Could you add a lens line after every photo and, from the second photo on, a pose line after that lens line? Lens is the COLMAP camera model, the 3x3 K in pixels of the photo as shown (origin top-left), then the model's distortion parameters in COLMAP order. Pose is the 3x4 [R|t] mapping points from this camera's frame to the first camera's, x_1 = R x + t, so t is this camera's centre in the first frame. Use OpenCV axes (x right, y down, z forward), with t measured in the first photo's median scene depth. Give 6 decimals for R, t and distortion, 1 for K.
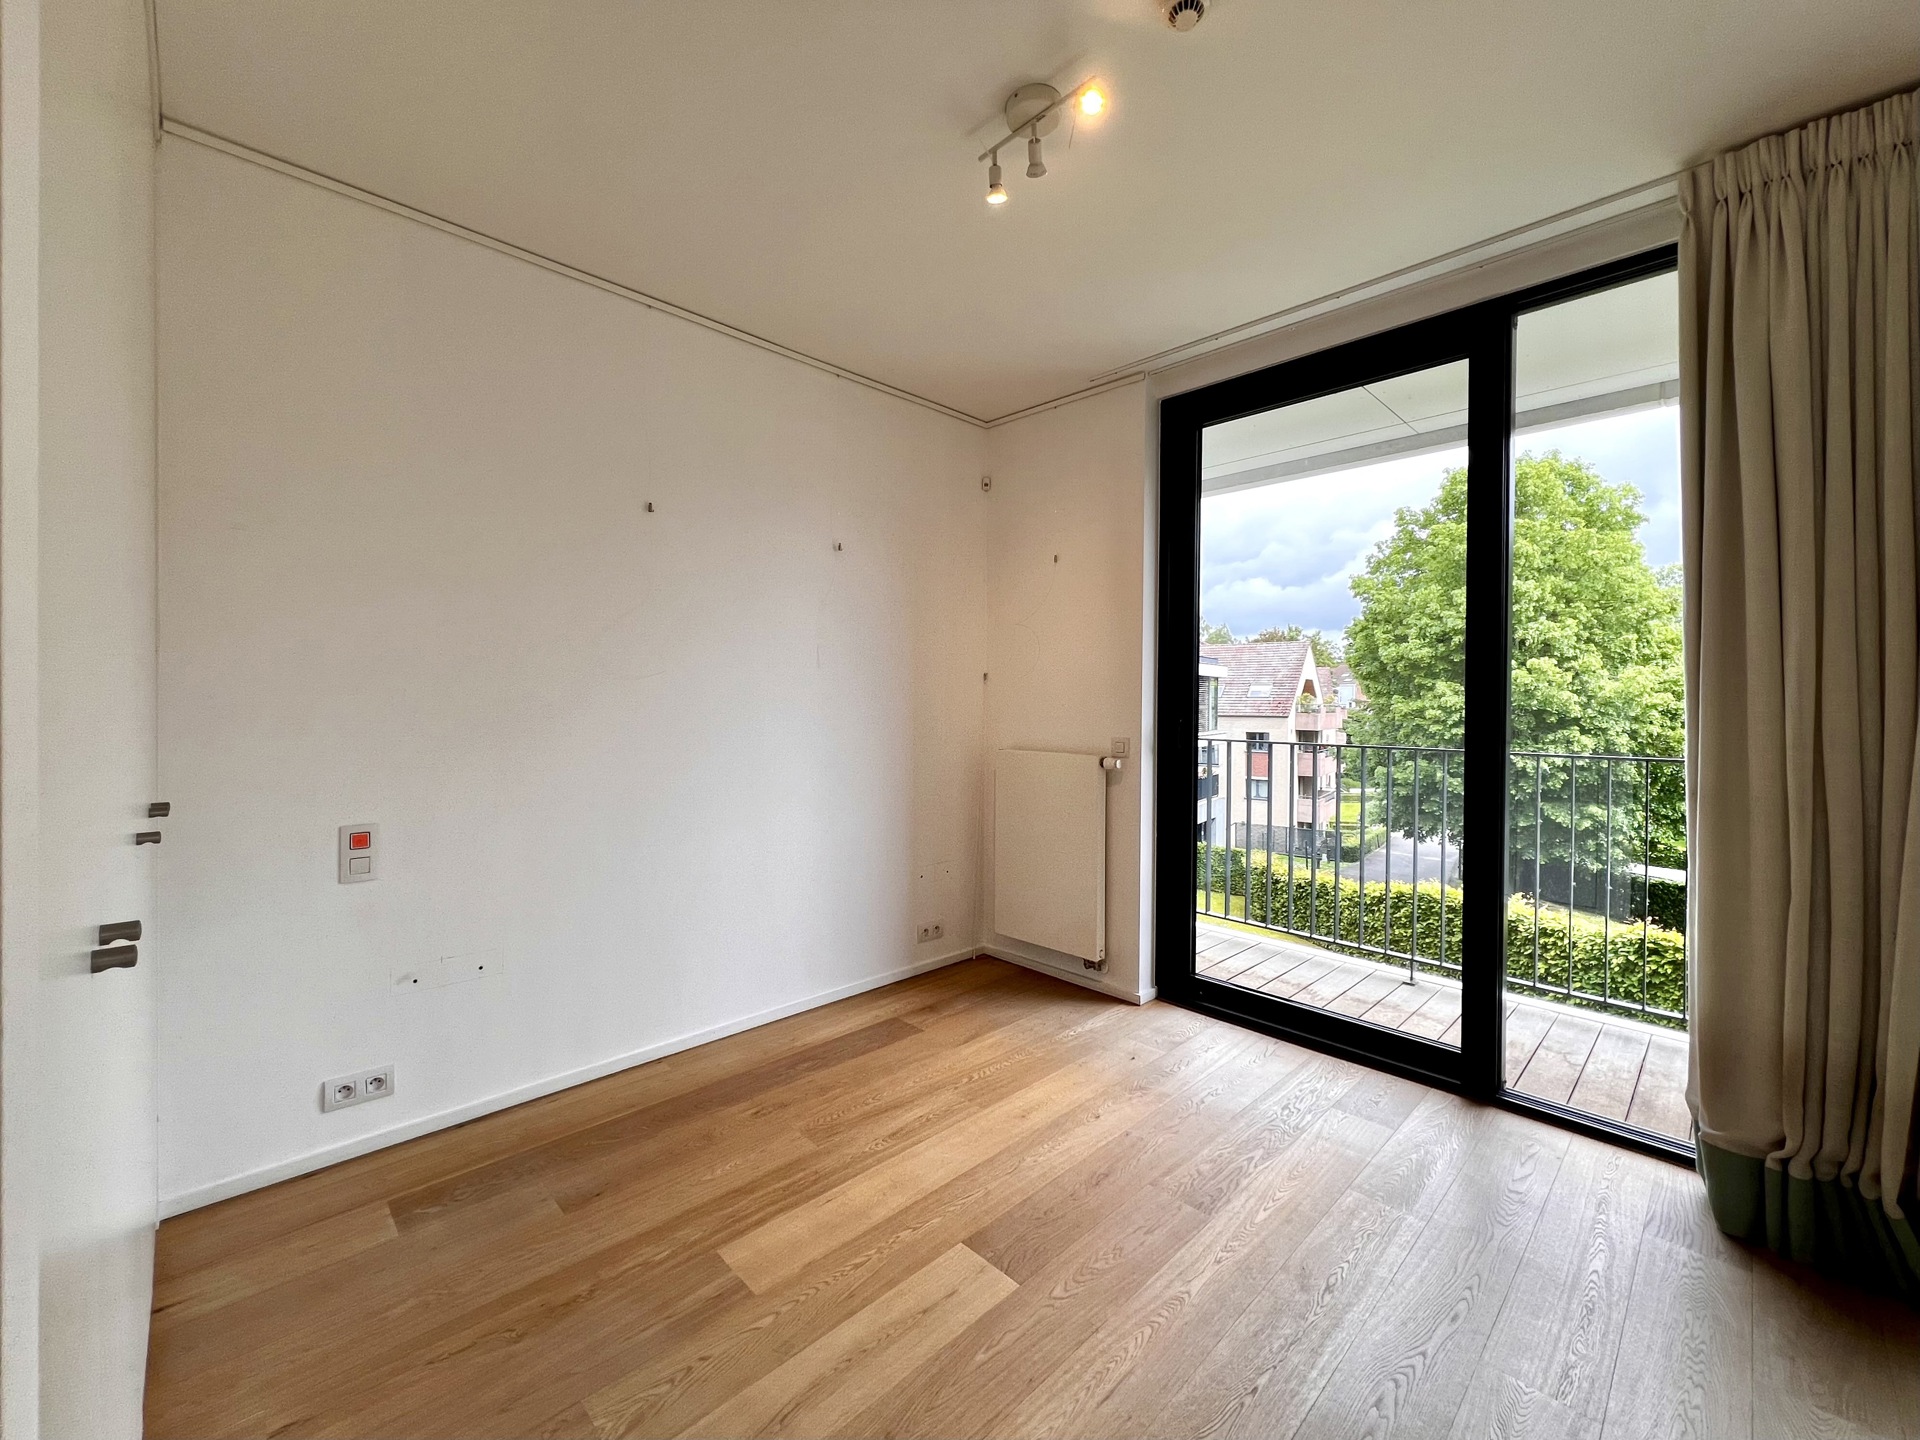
lens RADIAL K [[770.4, 0, 950.0], [0, 770.4, 709.4], [0, 0, 1]] dist [-0.000390, -0.000098]
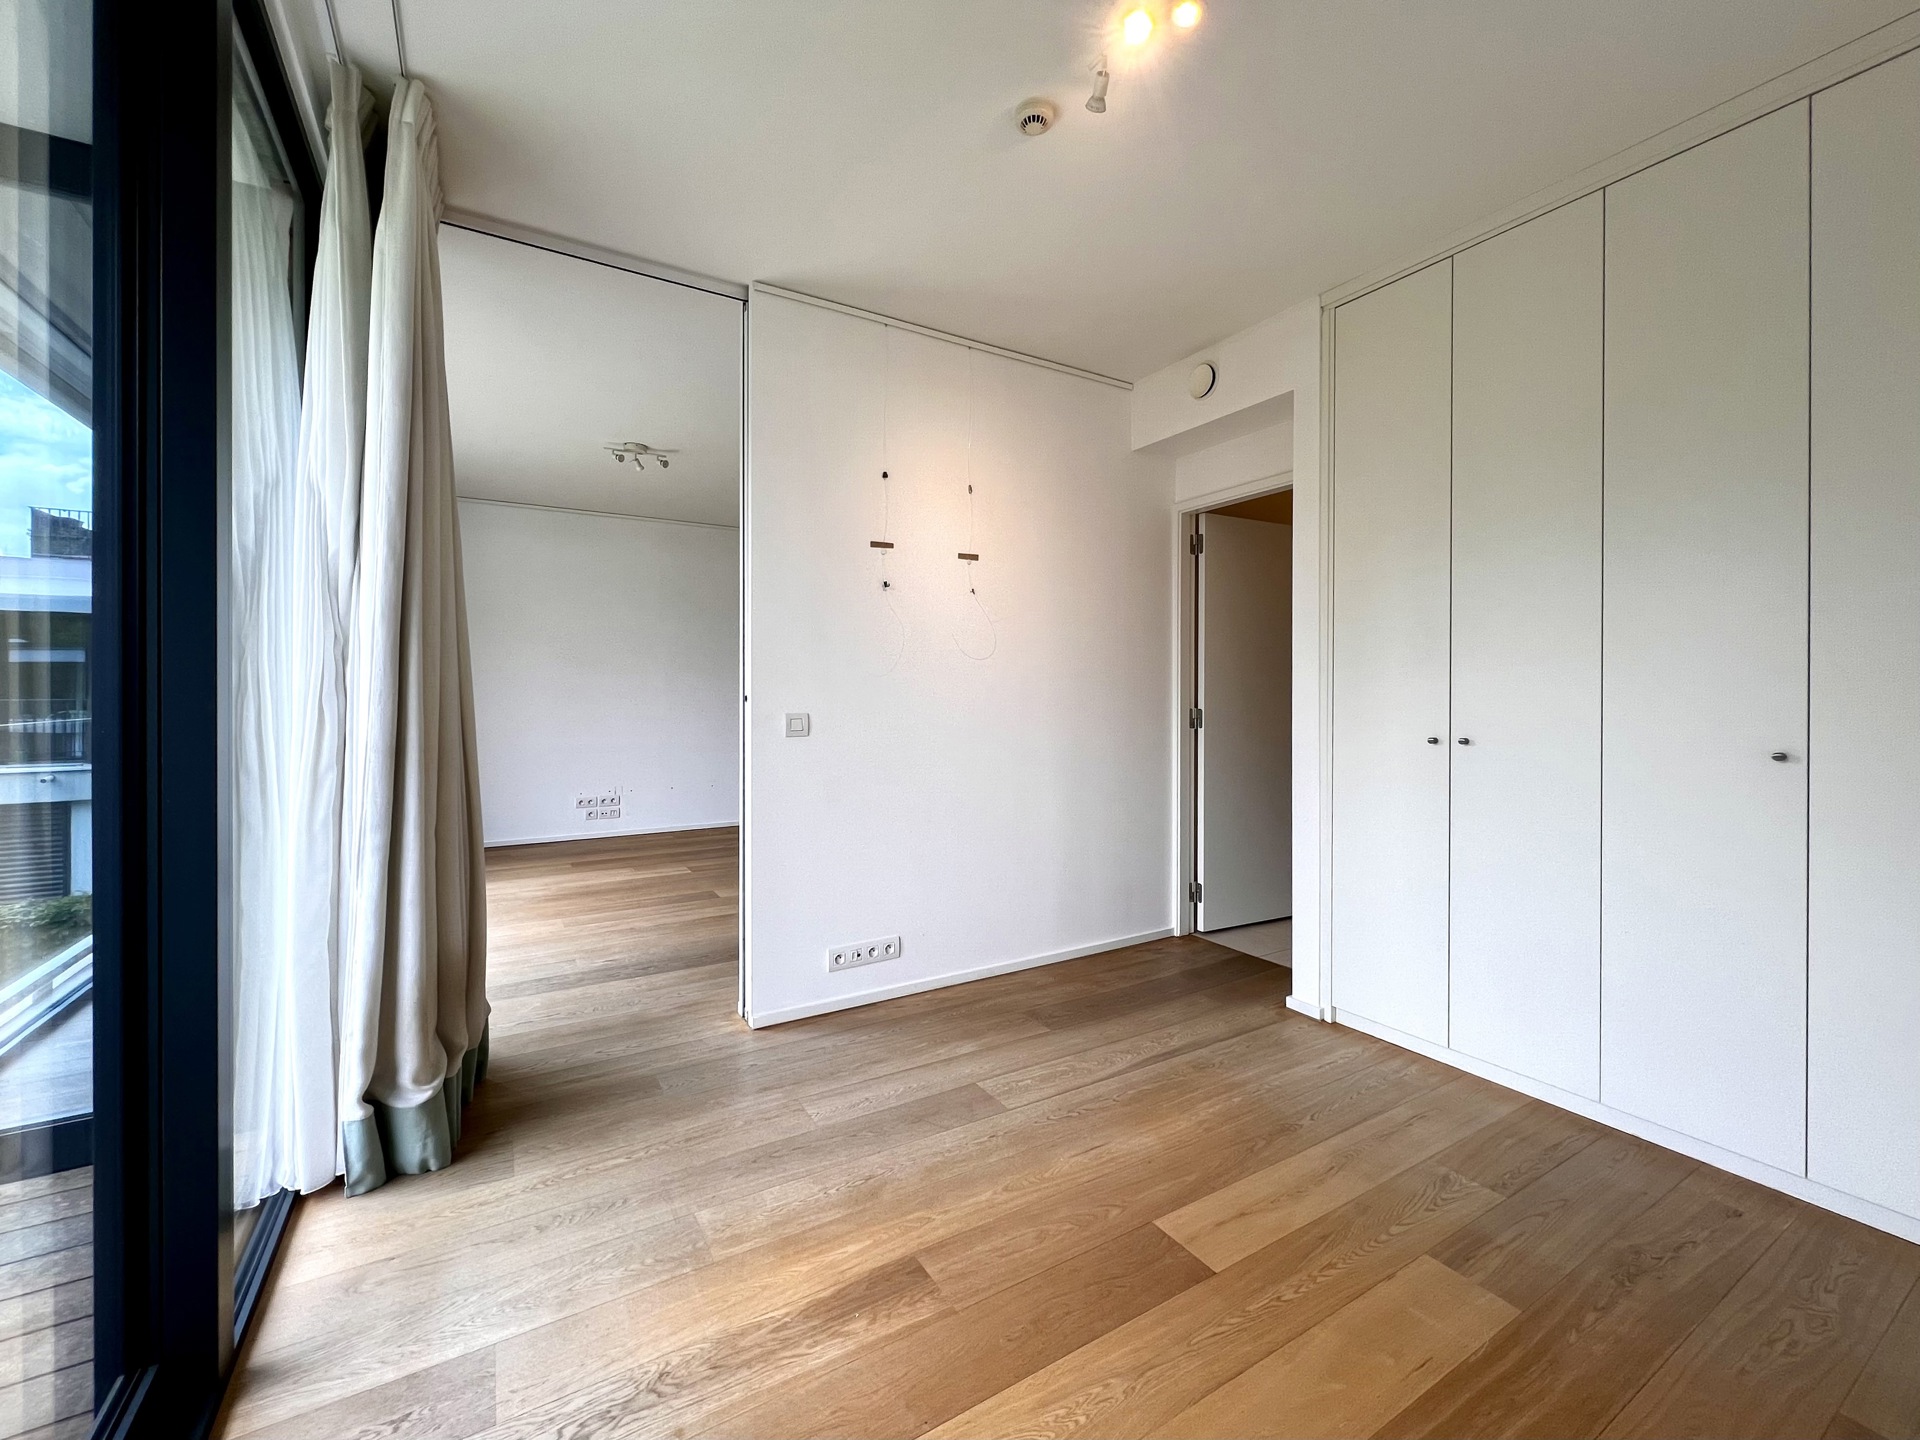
lens RADIAL K [[785.1, 0, 955.3], [0, 785.1, 695.4], [0, 0, 1]] dist [0.000423, 0.000038]
pose [[-0.975305, -0.008419, 0.220701, 0.011168], [-0.005836, 0.999907, 0.012351, 0.002637], [-0.220784, 0.010758, -0.975263, 0.193568]]
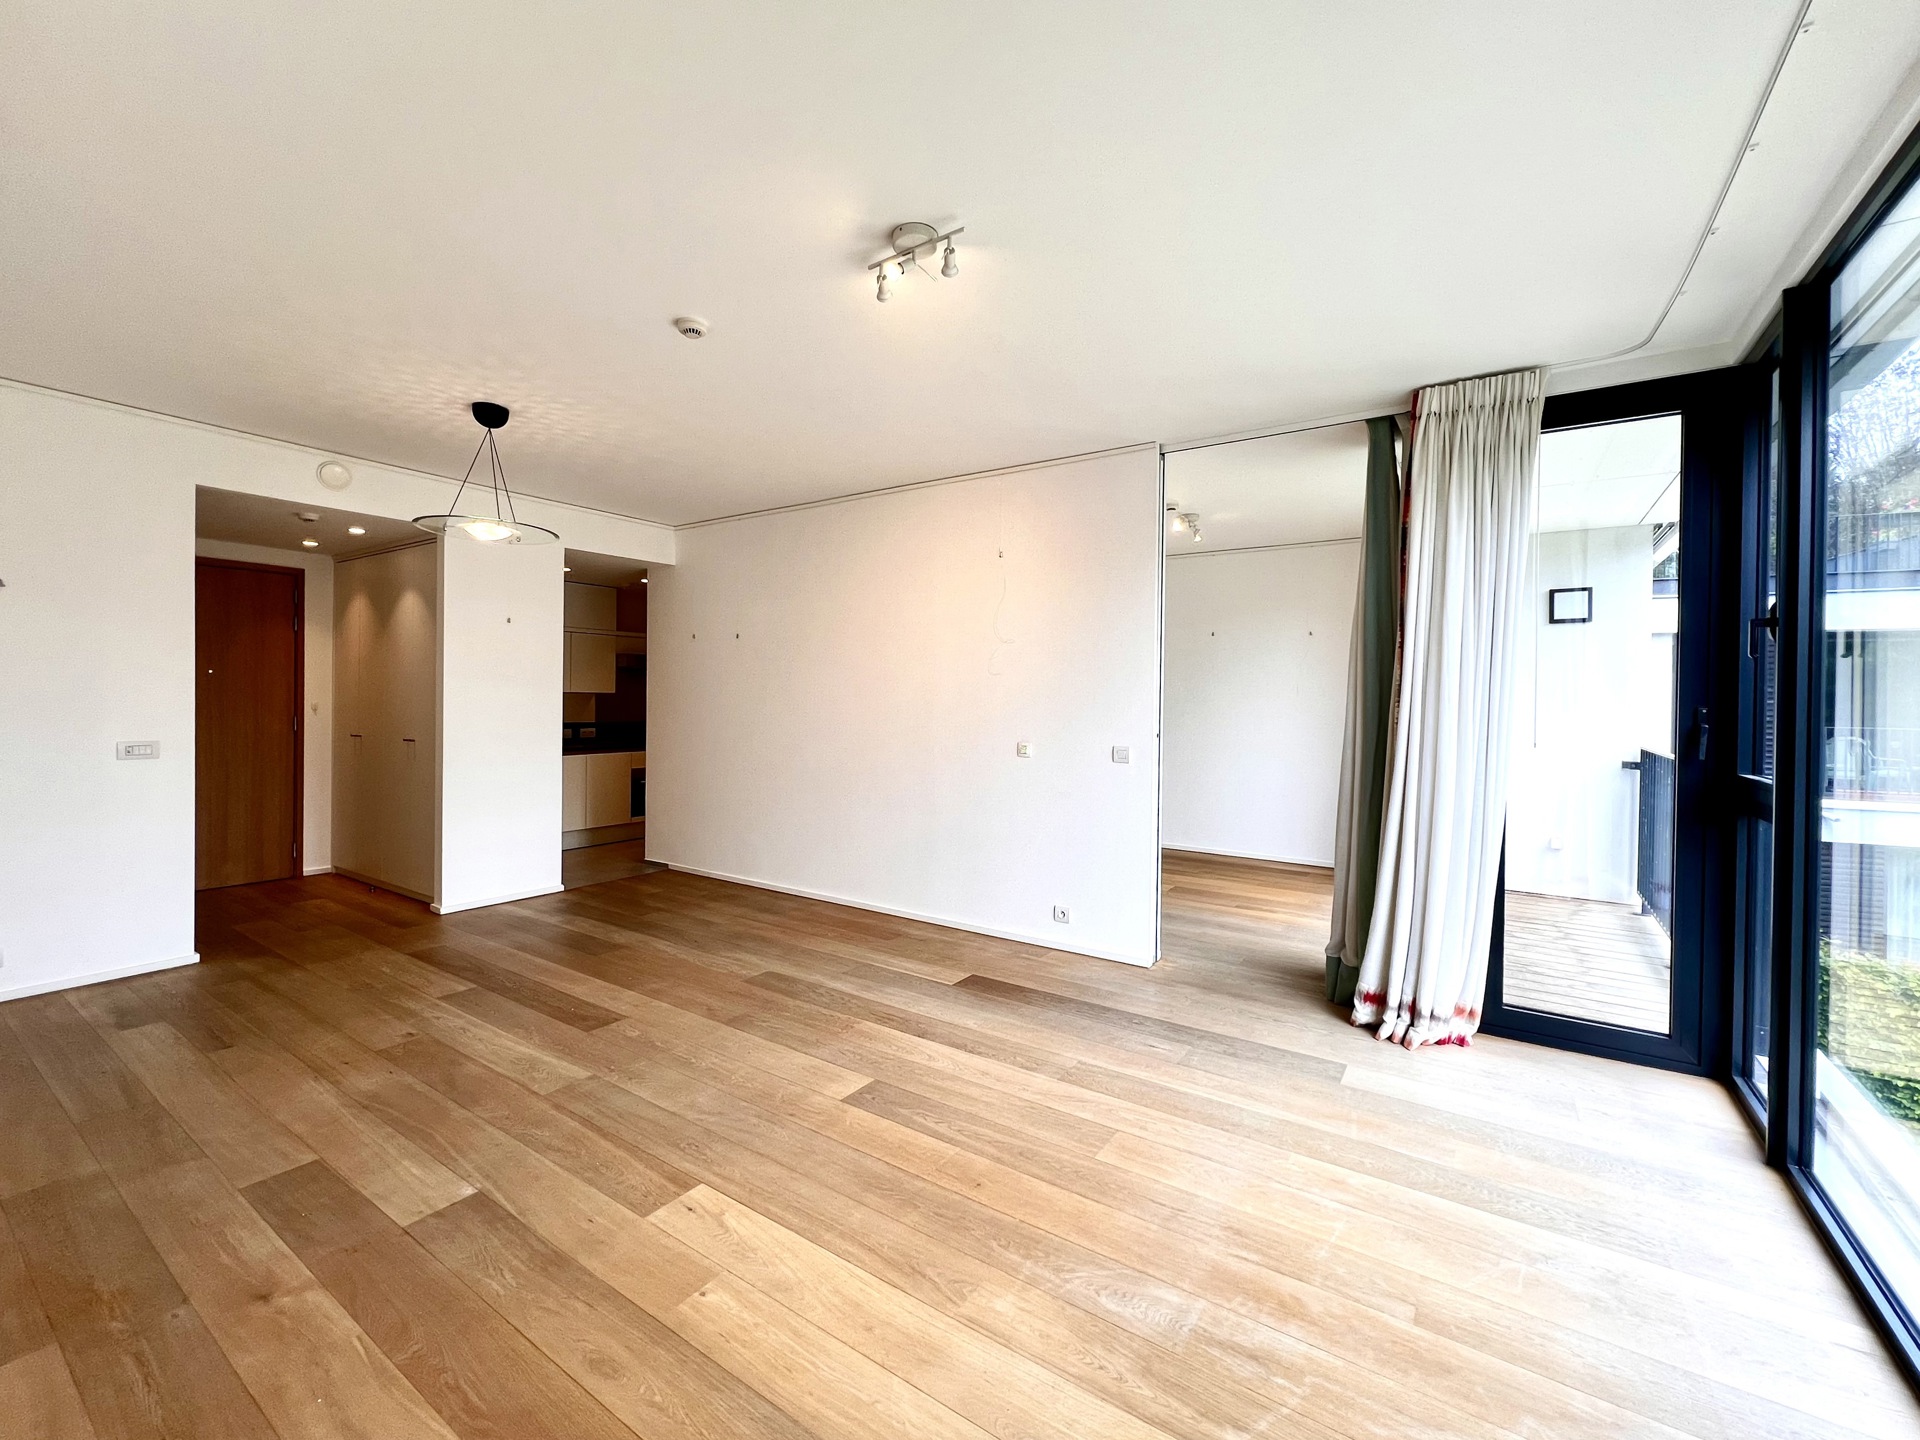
lens RADIAL K [[793.0, 0, 955.8], [0, 793.0, 705.9], [0, 0, 1]] dist [0.000447, 0.000019]
pose [[0.210379, 0.006138, -0.977601, 0.293659], [-0.018699, 0.999823, 0.002254, -0.002404], [0.977441, 0.017806, 0.210456, -0.053653]]
